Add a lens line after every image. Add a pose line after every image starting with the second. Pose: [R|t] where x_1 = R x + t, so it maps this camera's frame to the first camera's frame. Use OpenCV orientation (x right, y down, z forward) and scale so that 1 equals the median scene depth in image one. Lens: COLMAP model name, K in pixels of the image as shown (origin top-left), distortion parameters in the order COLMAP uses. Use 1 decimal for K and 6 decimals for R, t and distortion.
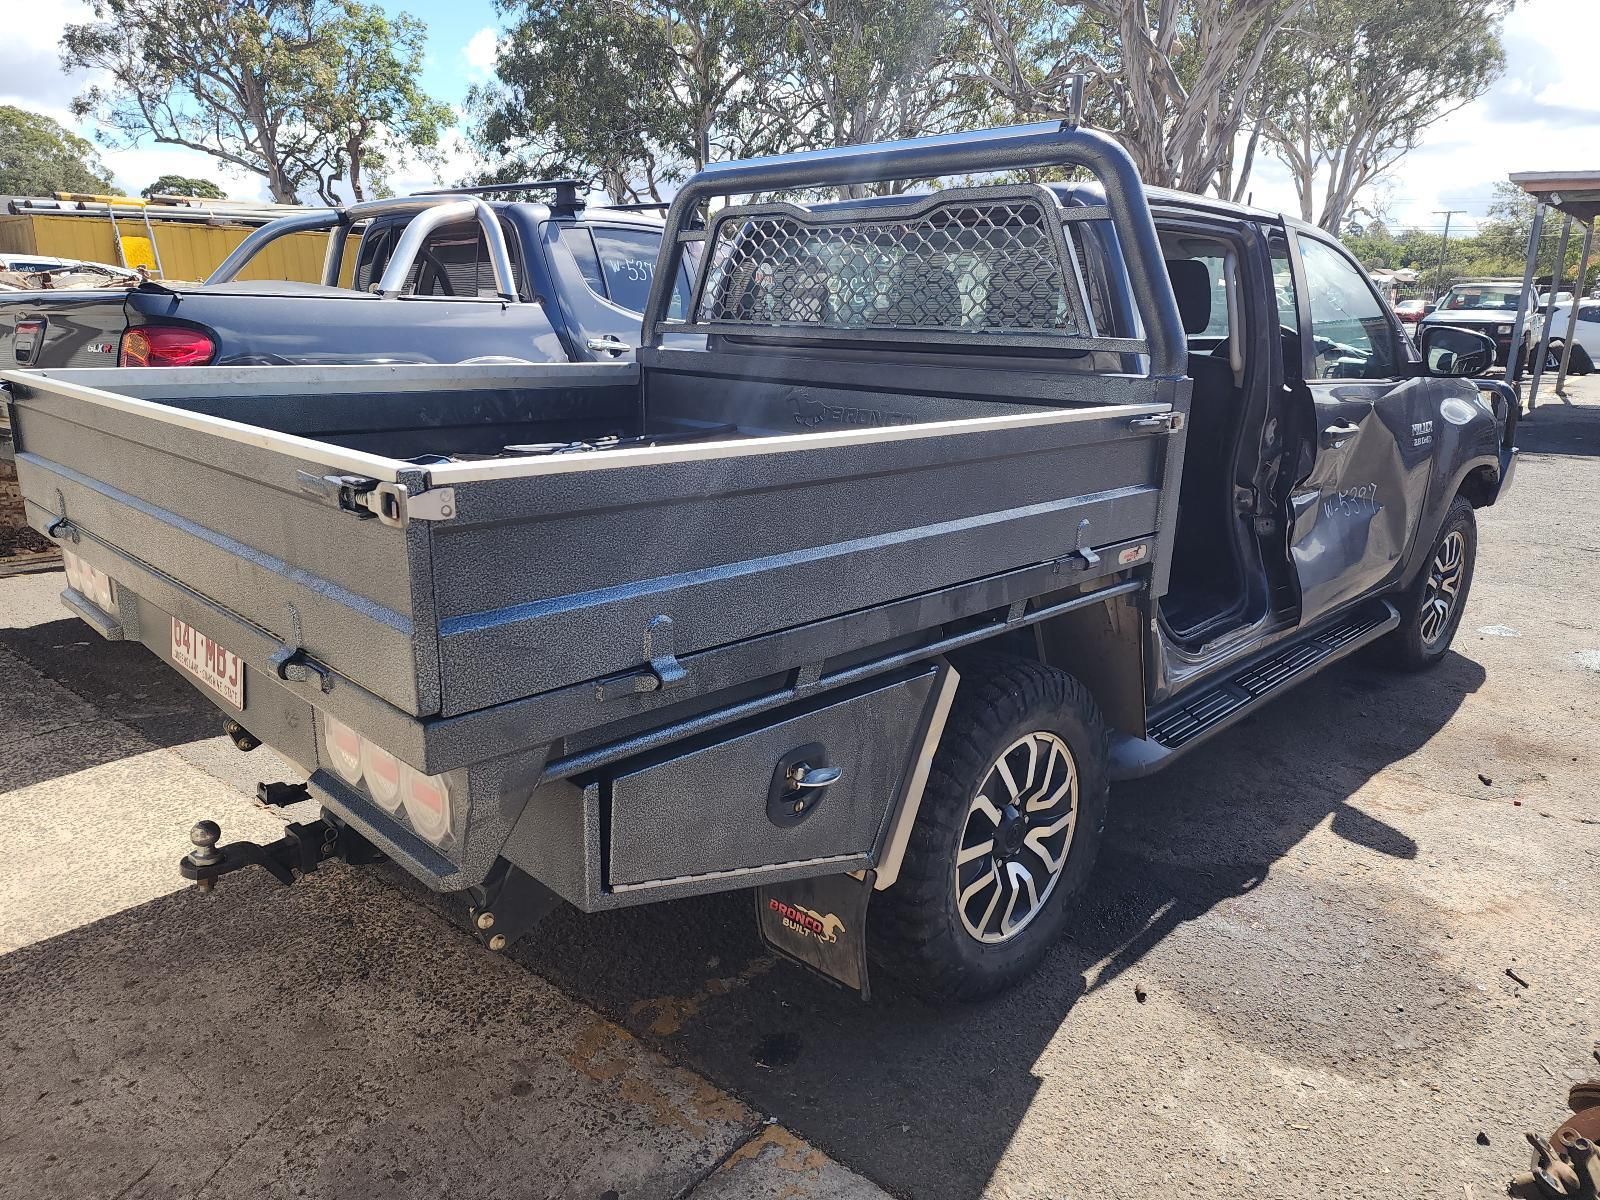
lens RADIAL K [[1114.4, 0, 806.6], [0, 1114.4, 599.0], [0, 0, 1]] dist [0.028195, -0.000645]
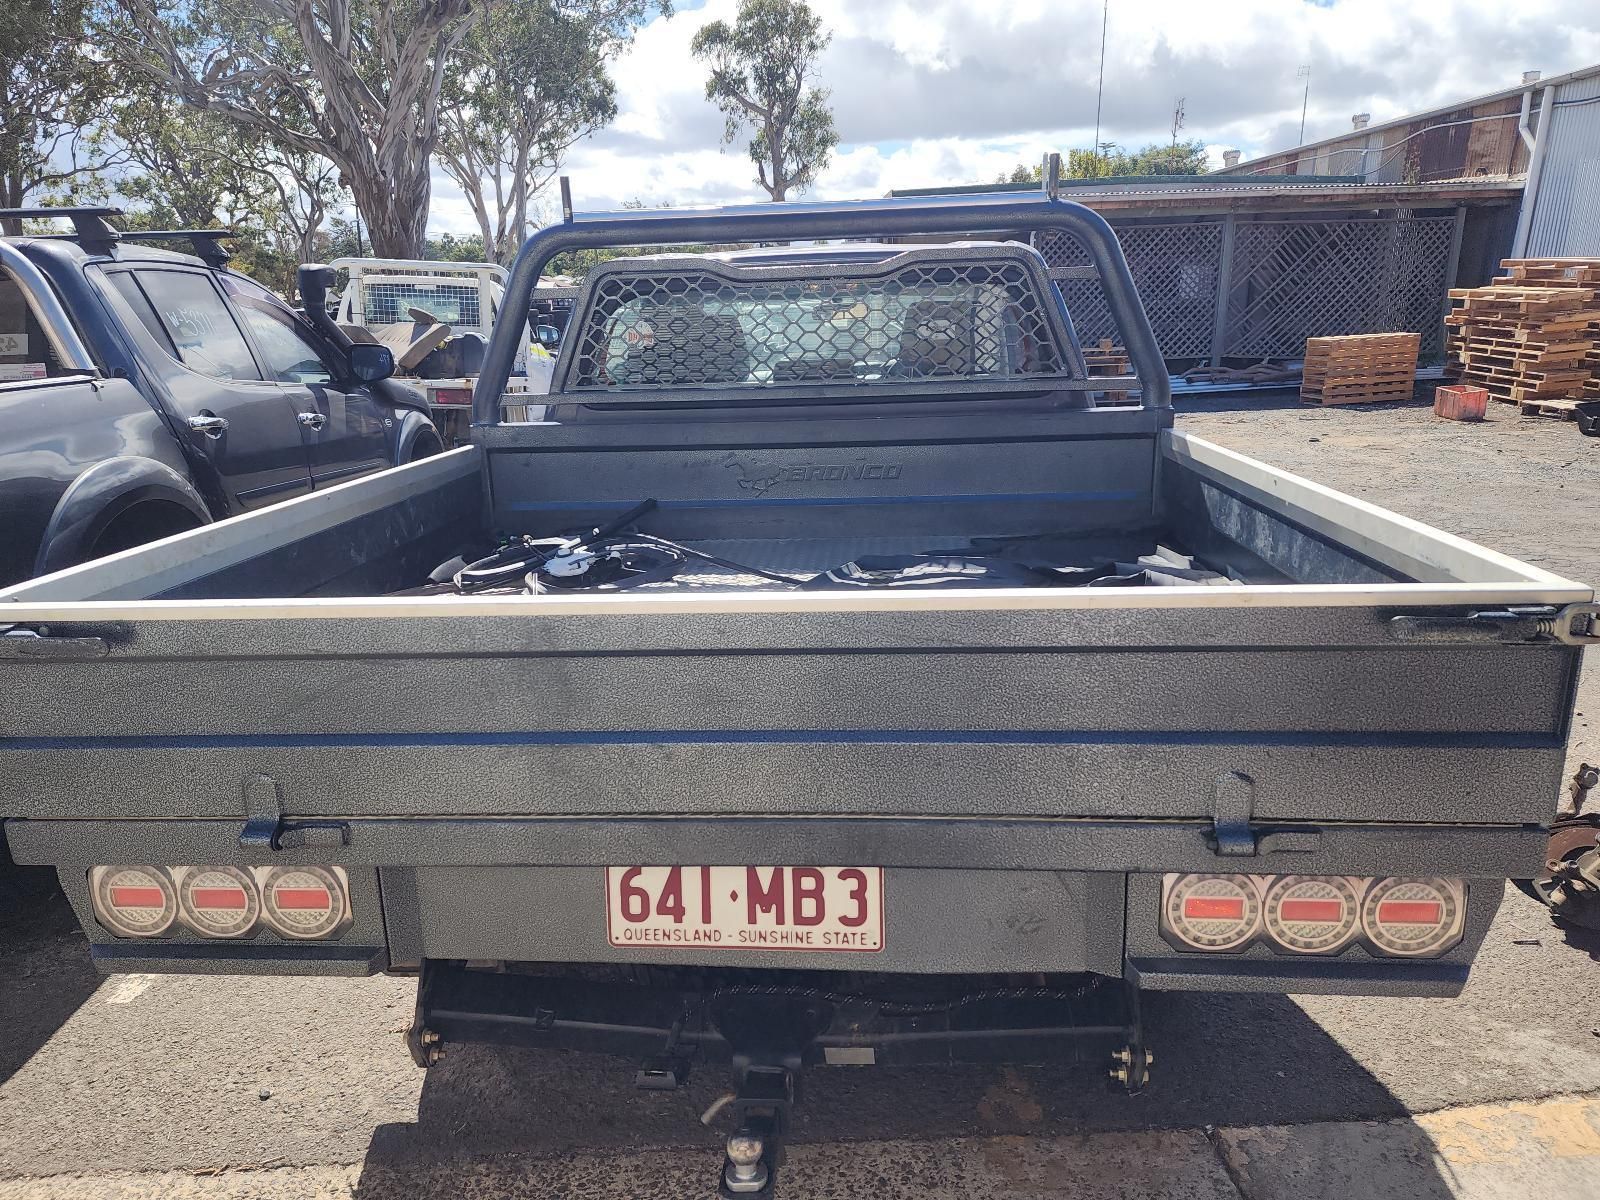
lens RADIAL K [[1114.4, 0, 806.6], [0, 1114.4, 599.0], [0, 0, 1]] dist [0.028195, -0.000645]
pose [[0.743643, -0.206921, 0.635750, -0.473698], [0.209166, 0.975172, 0.072731, -0.099787], [-0.635015, 0.078892, 0.768461, 0.198306]]
